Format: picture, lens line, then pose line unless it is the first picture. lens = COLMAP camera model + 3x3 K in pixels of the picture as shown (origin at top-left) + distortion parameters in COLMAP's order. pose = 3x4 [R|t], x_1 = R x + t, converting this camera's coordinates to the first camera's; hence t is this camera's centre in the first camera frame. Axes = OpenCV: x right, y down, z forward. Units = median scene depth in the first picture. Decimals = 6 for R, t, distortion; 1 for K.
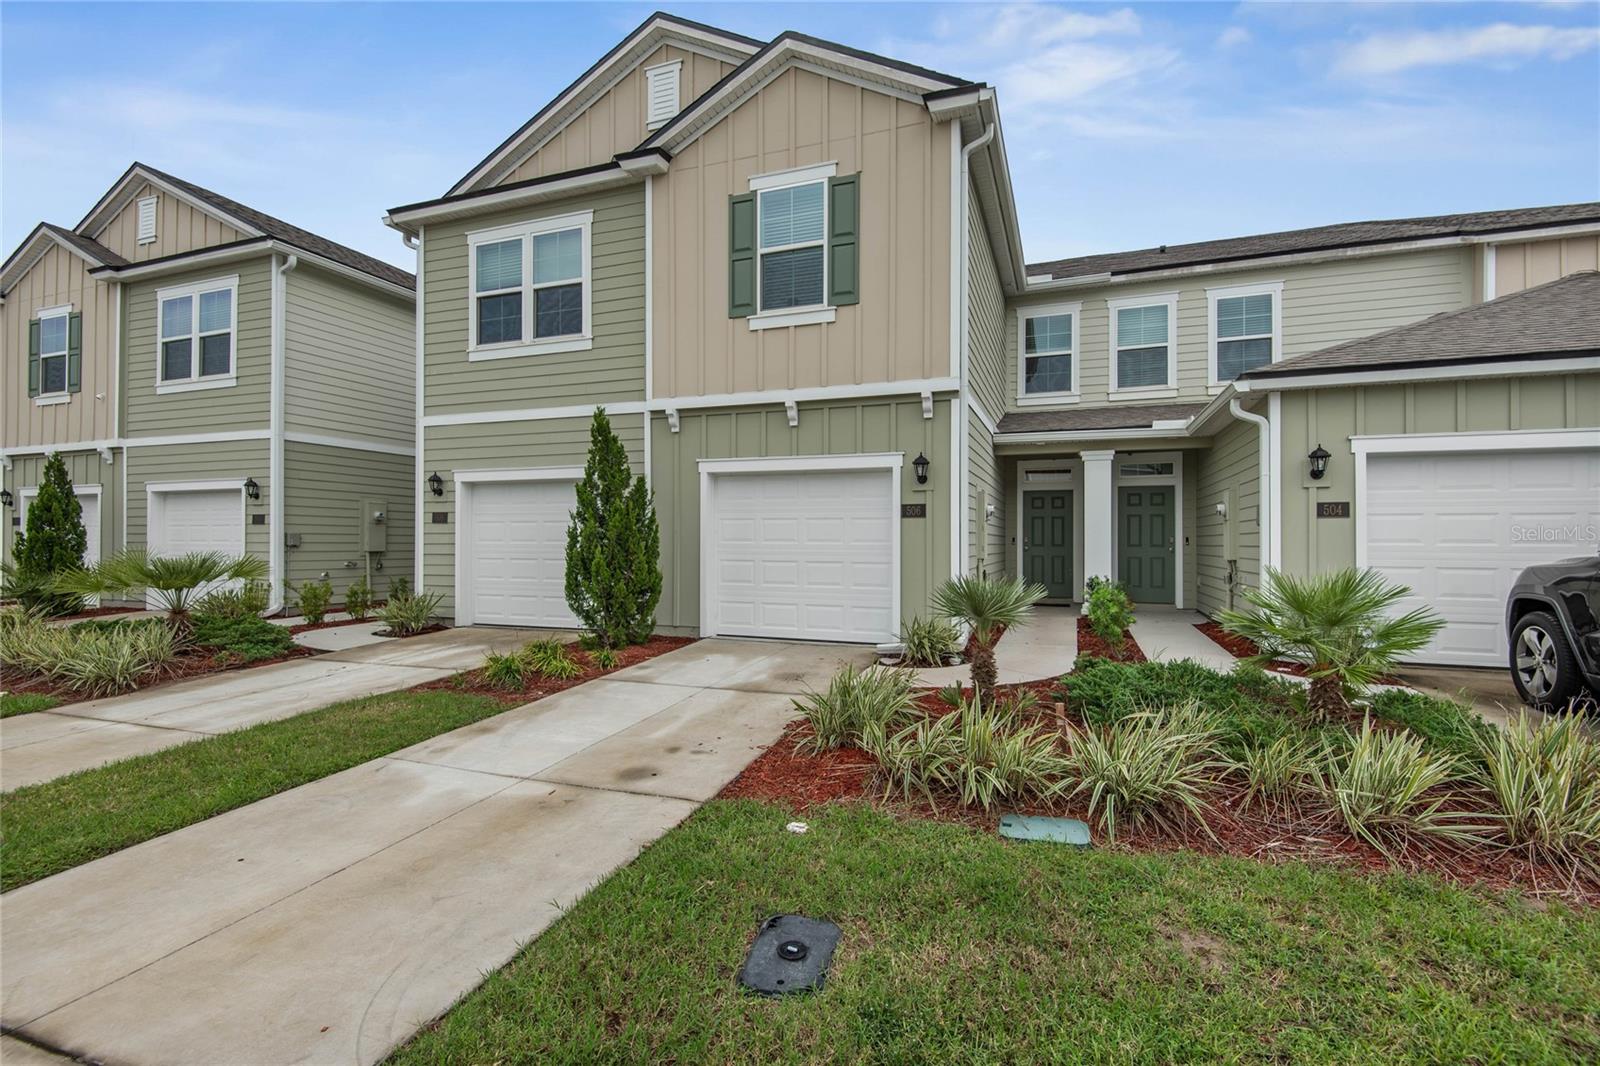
lens RADIAL K [[721.5, 0, 801.8], [0, 721.5, 530.0], [0, 0, 1]] dist [0.027187, -0.019139]
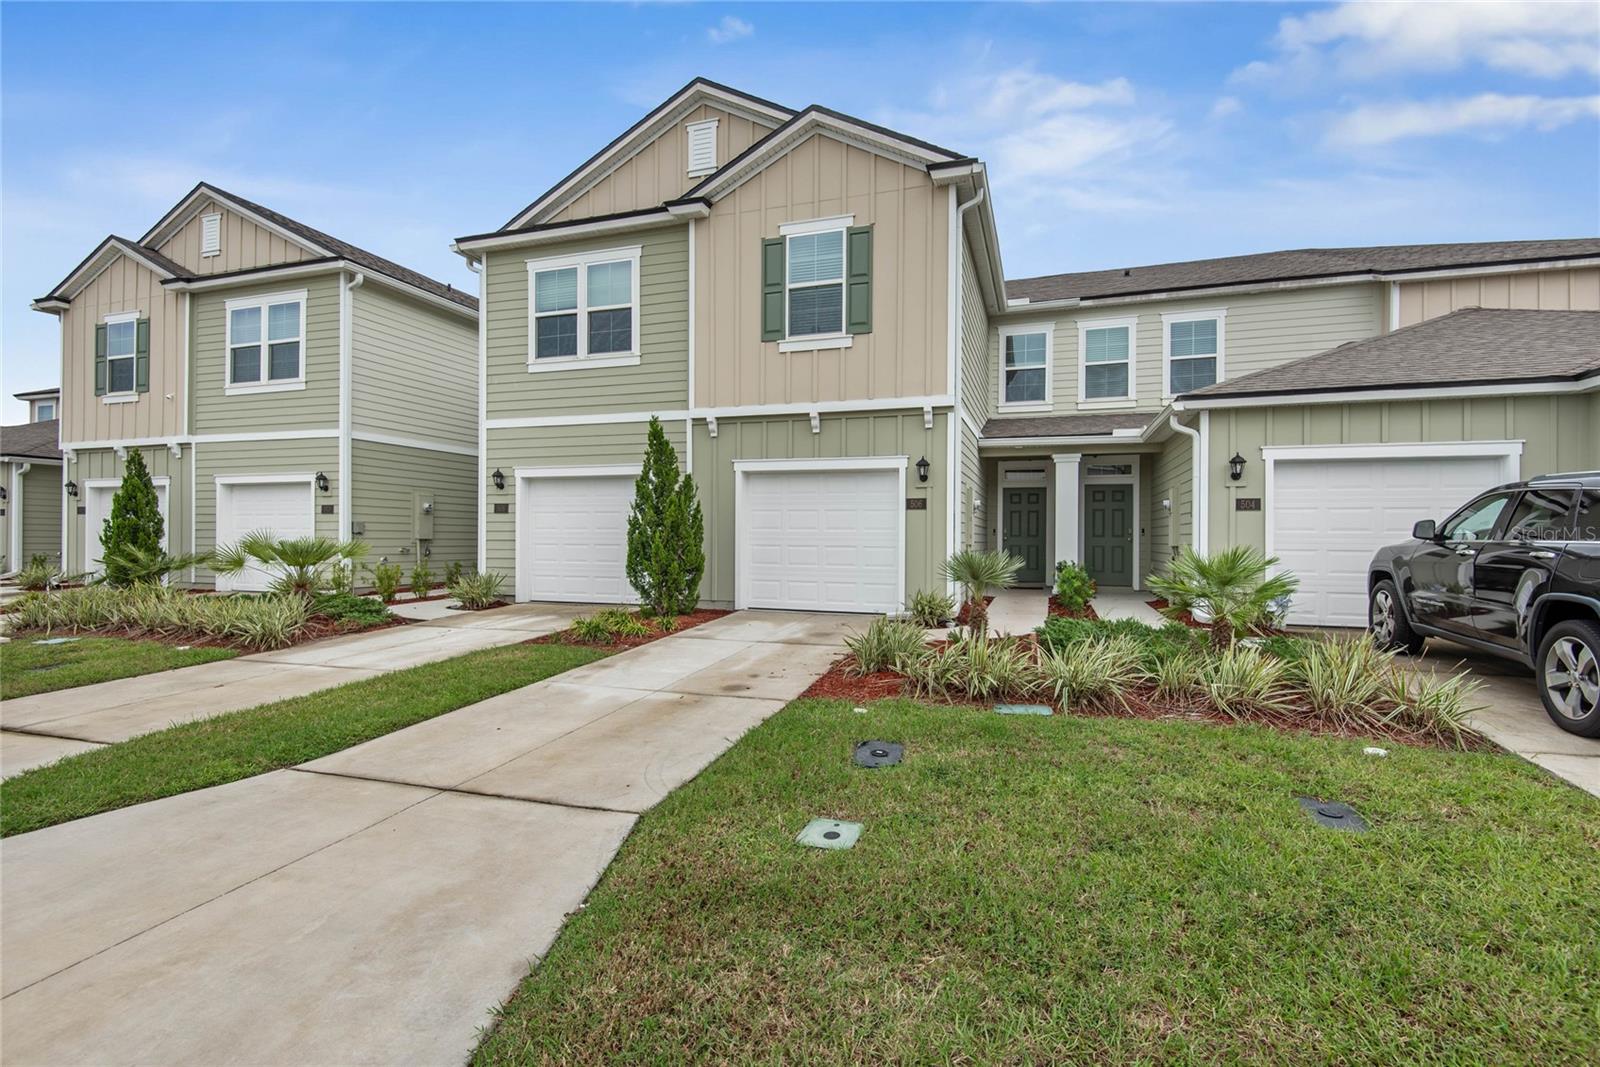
lens RADIAL K [[721.5, 0, 801.8], [0, 721.5, 530.5], [0, 0, 1]] dist [0.027187, -0.019139]
pose [[0.999504, 0.004152, 0.031211, -0.064108], [-0.004376, 0.999965, 0.007107, 0.008968], [-0.031181, -0.007240, 0.999488, -0.179671]]
